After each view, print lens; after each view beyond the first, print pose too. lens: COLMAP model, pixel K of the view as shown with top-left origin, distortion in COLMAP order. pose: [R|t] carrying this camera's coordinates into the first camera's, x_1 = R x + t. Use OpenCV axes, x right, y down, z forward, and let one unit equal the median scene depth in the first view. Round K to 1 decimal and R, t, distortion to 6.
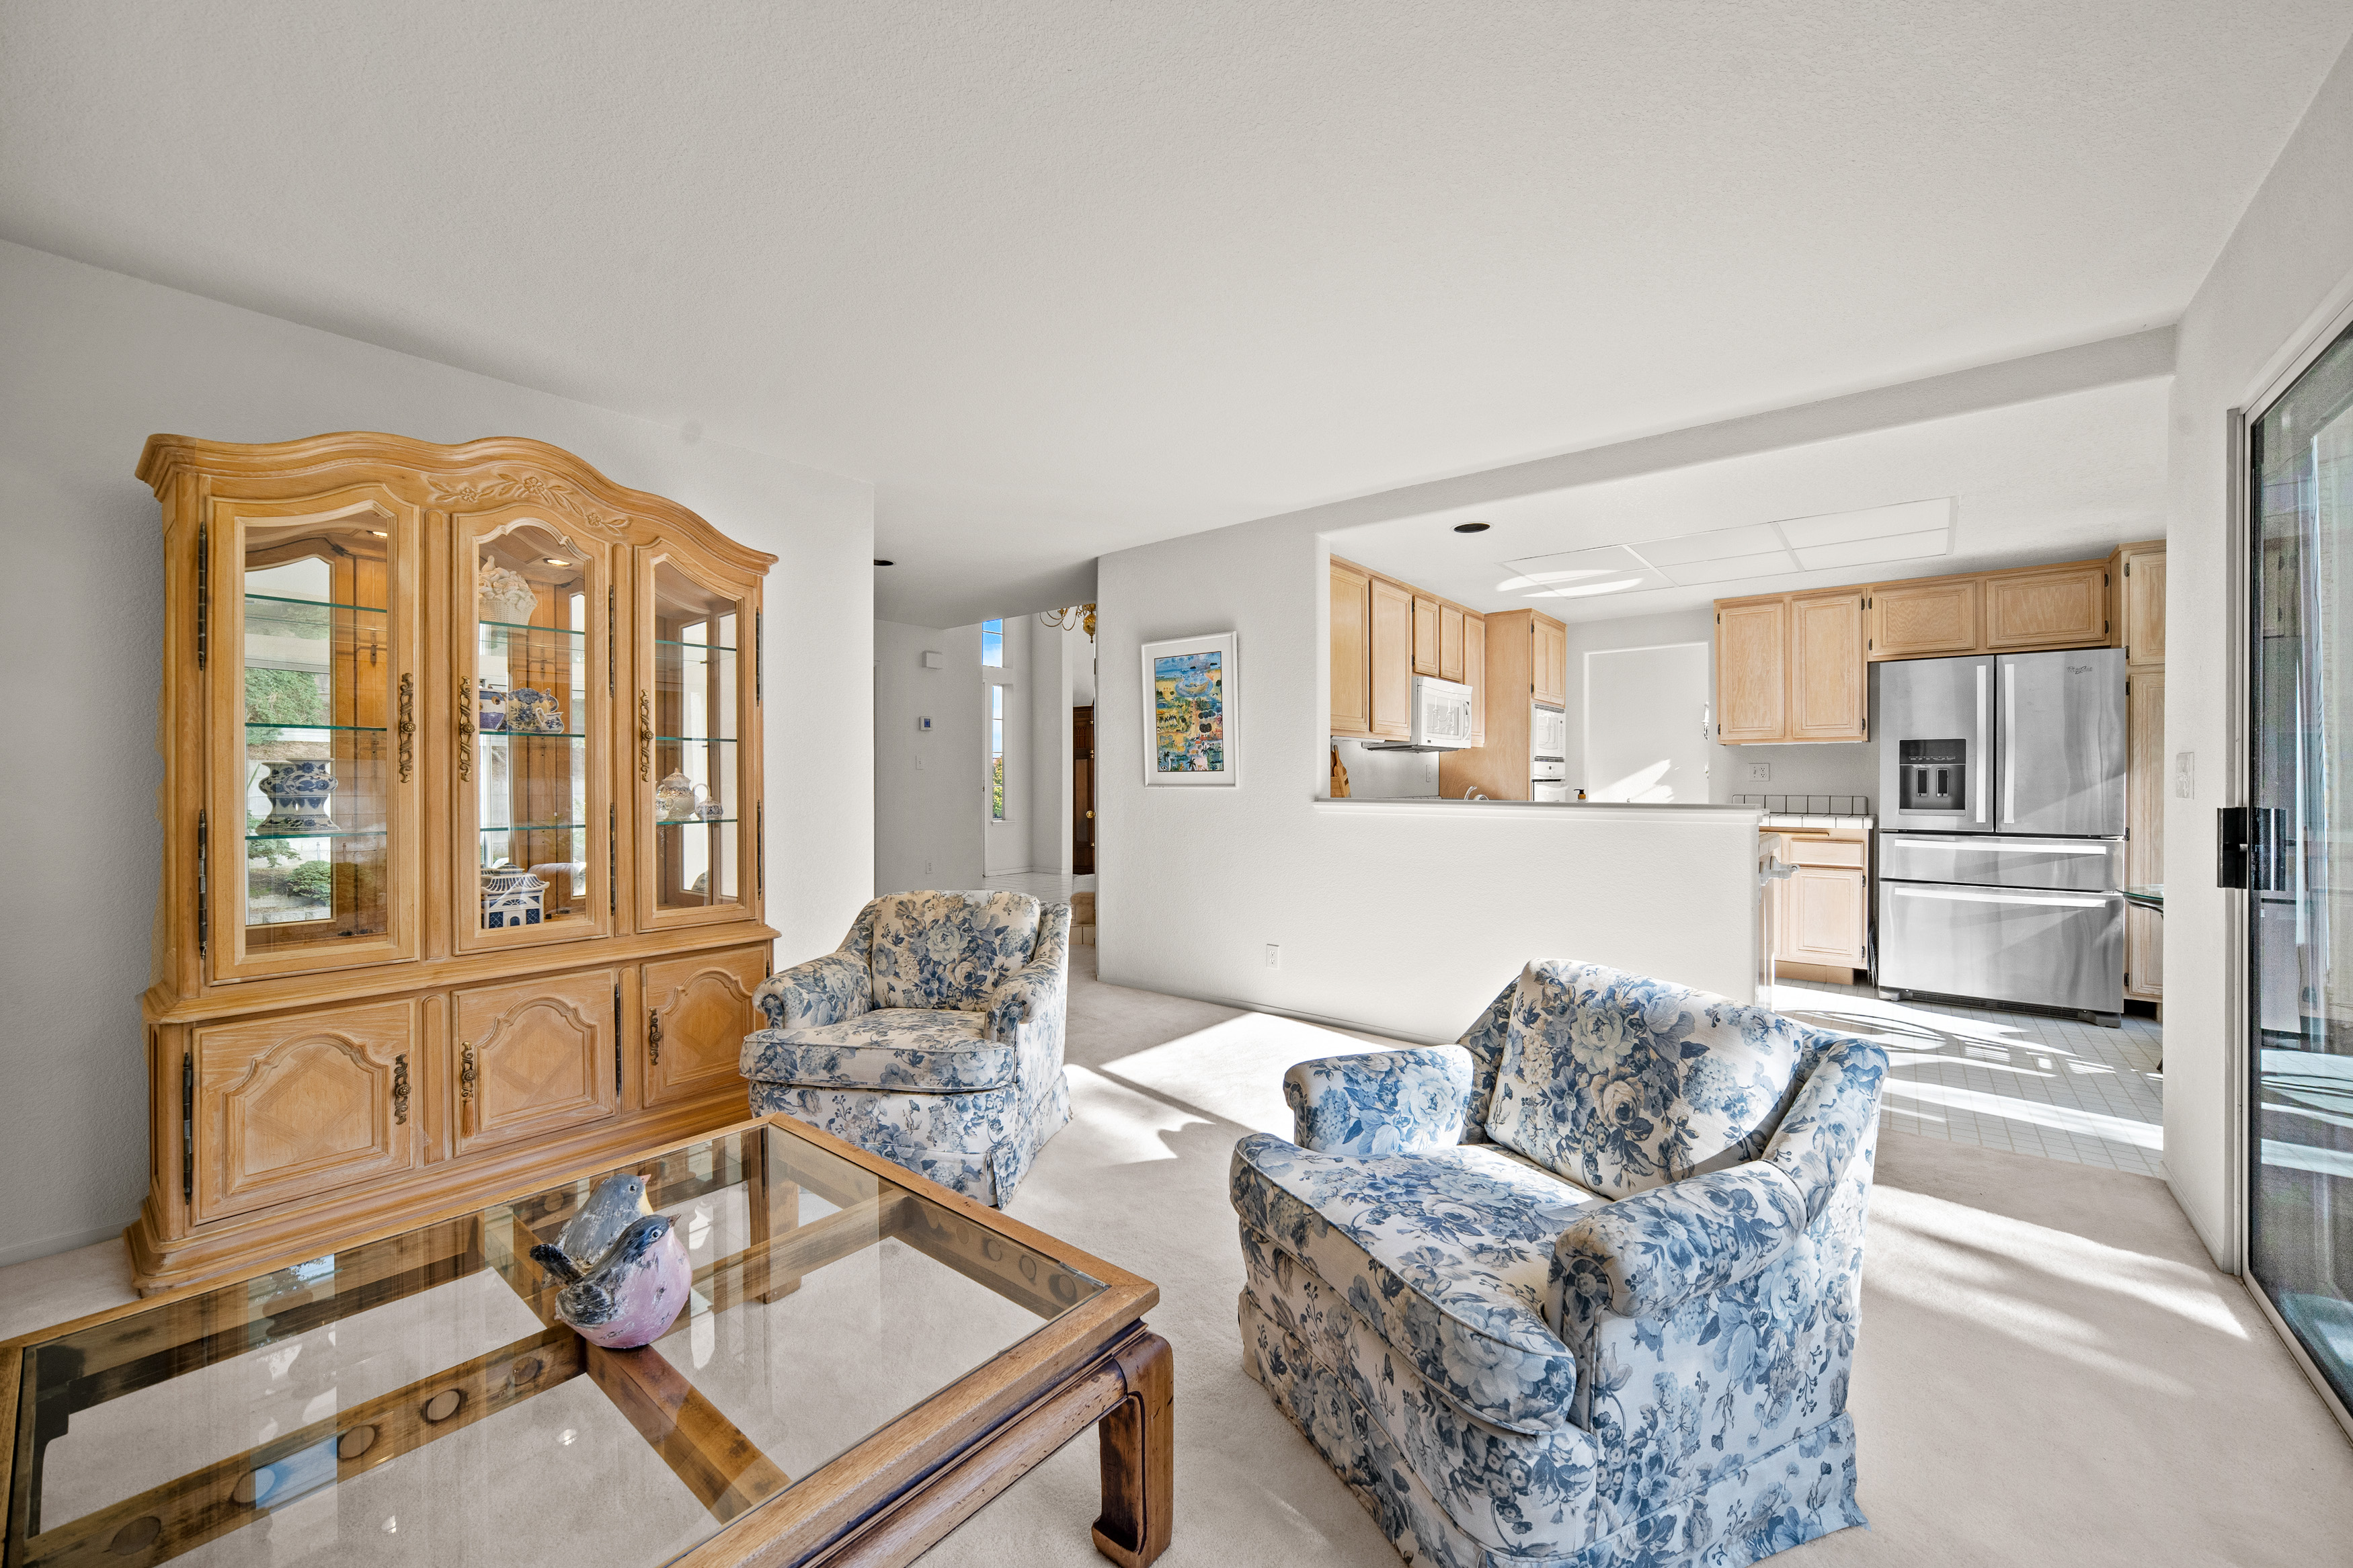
lens RADIAL K [[908.5, 0, 1176.5], [0, 908.5, 784.0], [0, 0, 1]] dist [-0.015627, 0.000089]
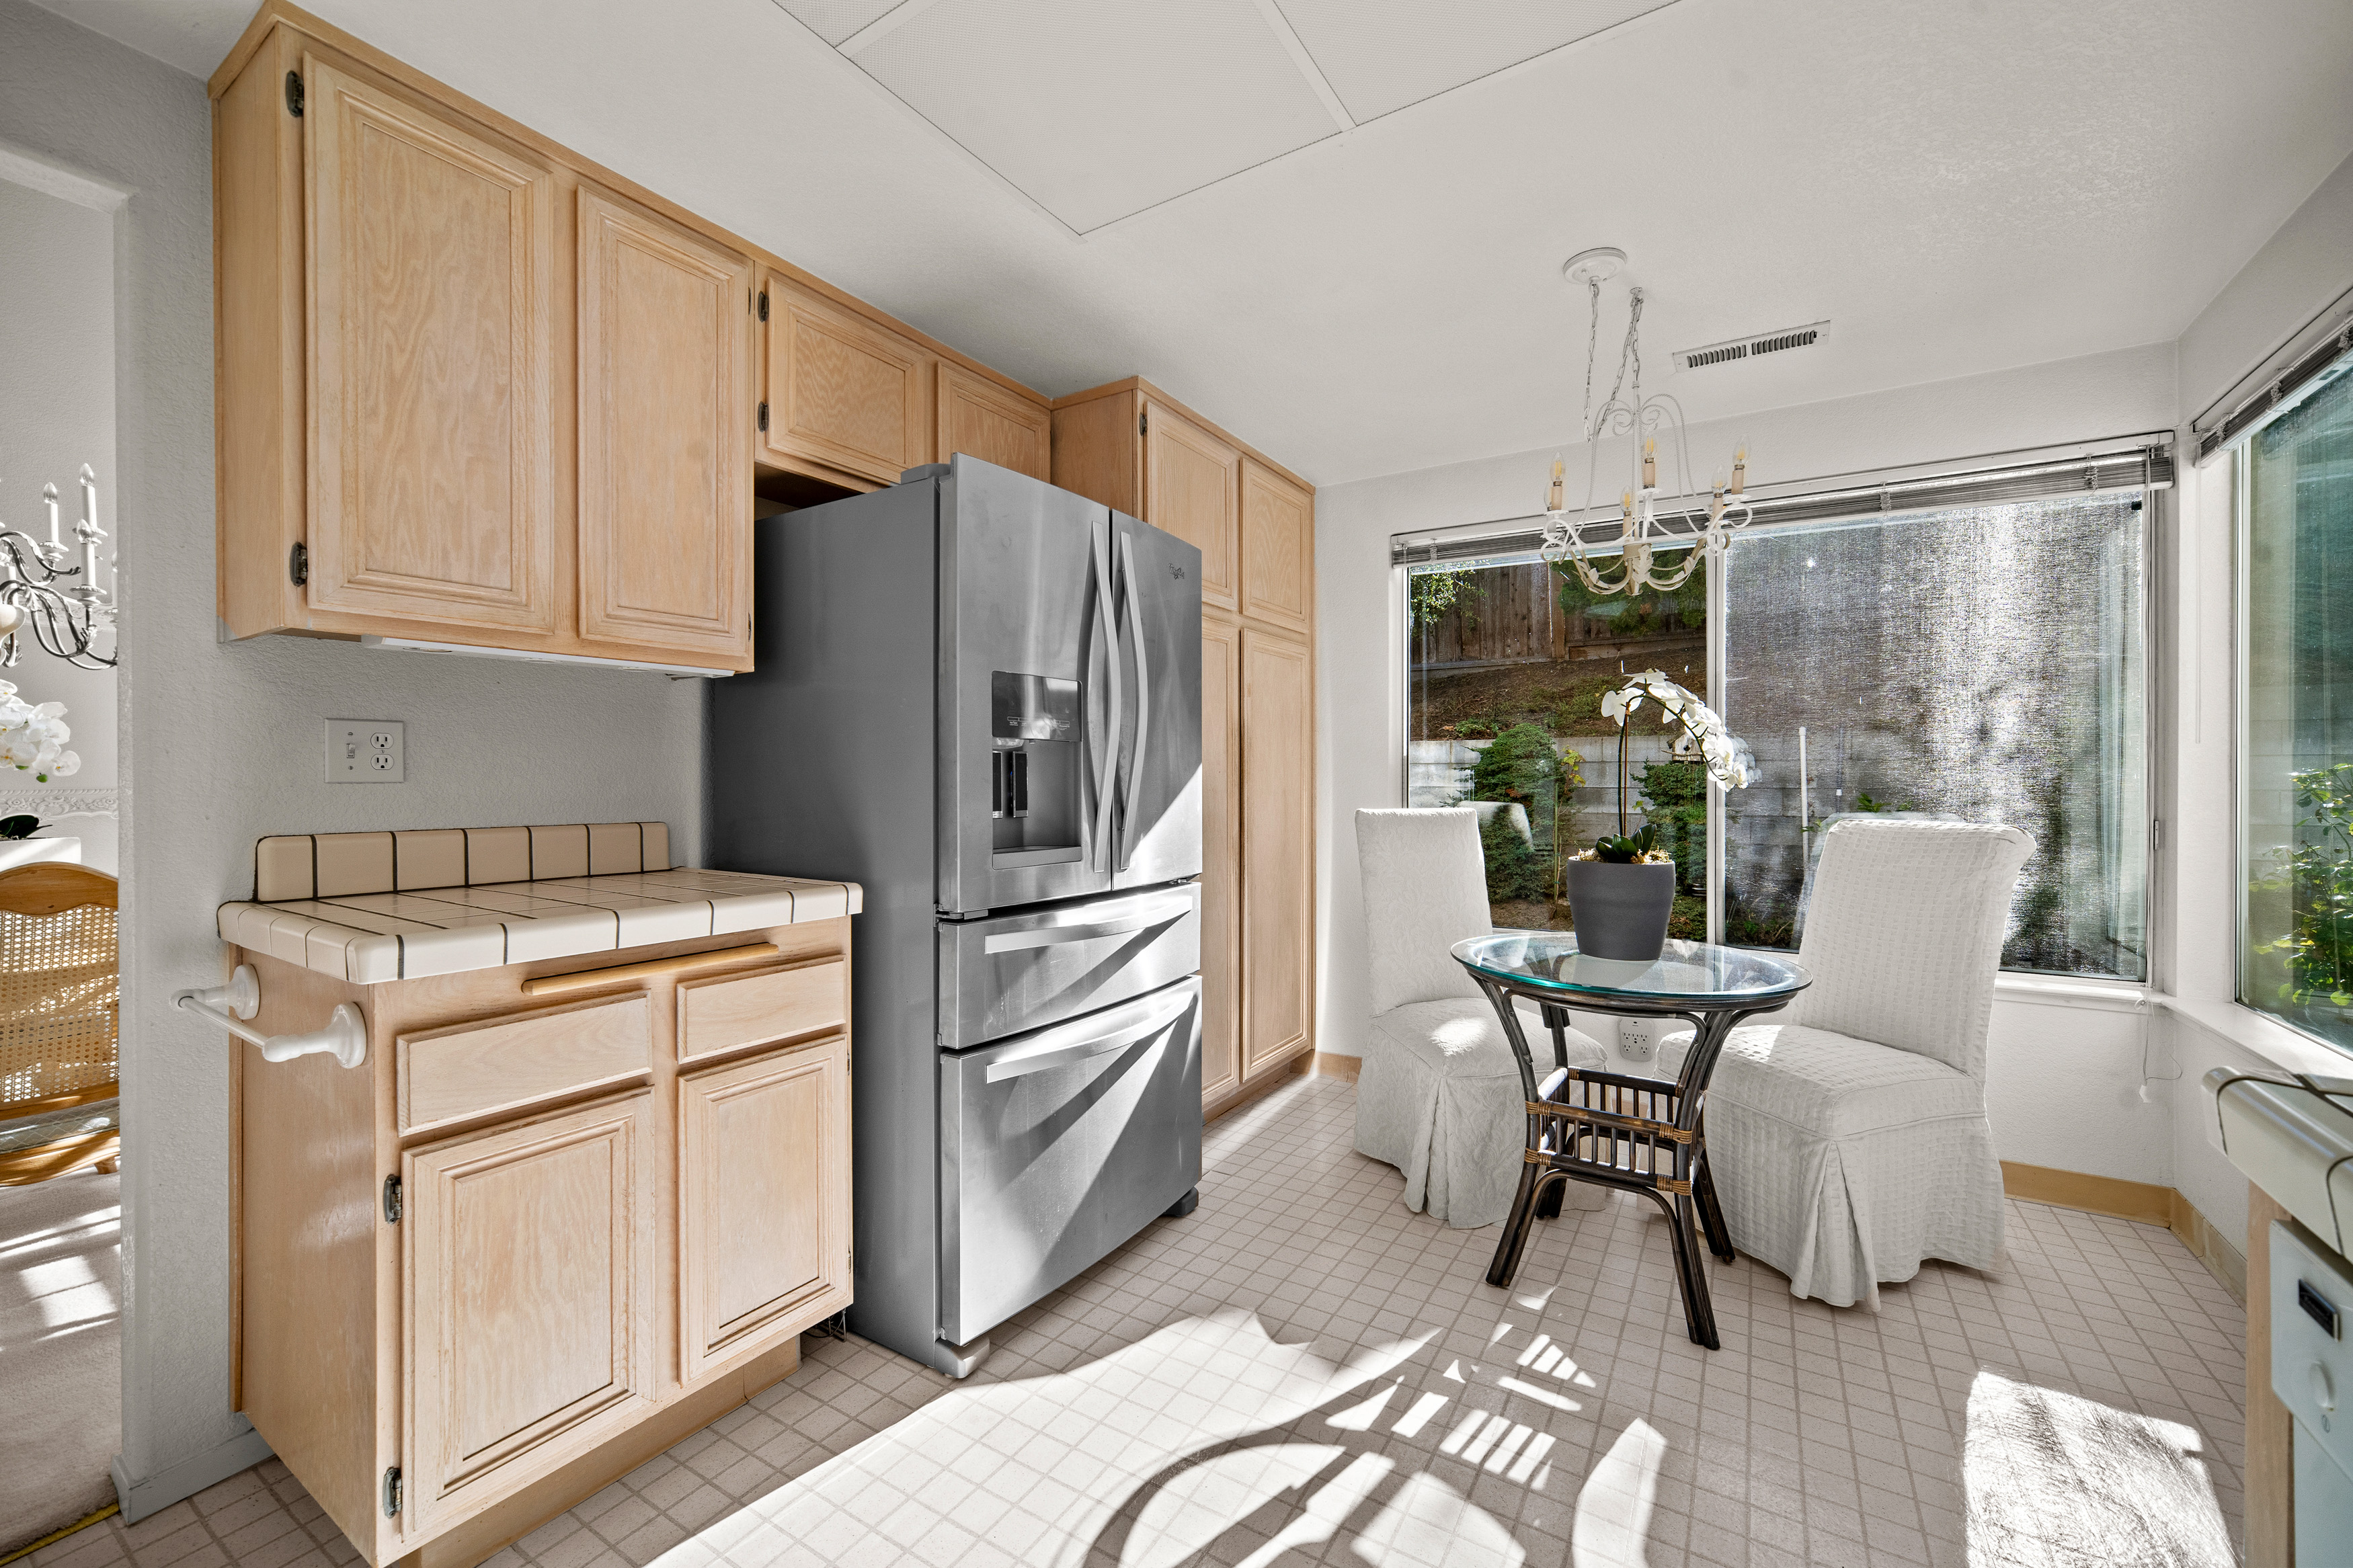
lens RADIAL K [[941.3, 0, 1176.5], [0, 941.3, 784.0], [0, 0, 1]] dist [-0.000940, -0.000009]
pose [[-0.110668, -0.003239, 0.993852, 0.379033], [0.009036, 0.999950, 0.004265, -0.002784], [-0.993816, 0.009453, -0.110634, 0.912258]]
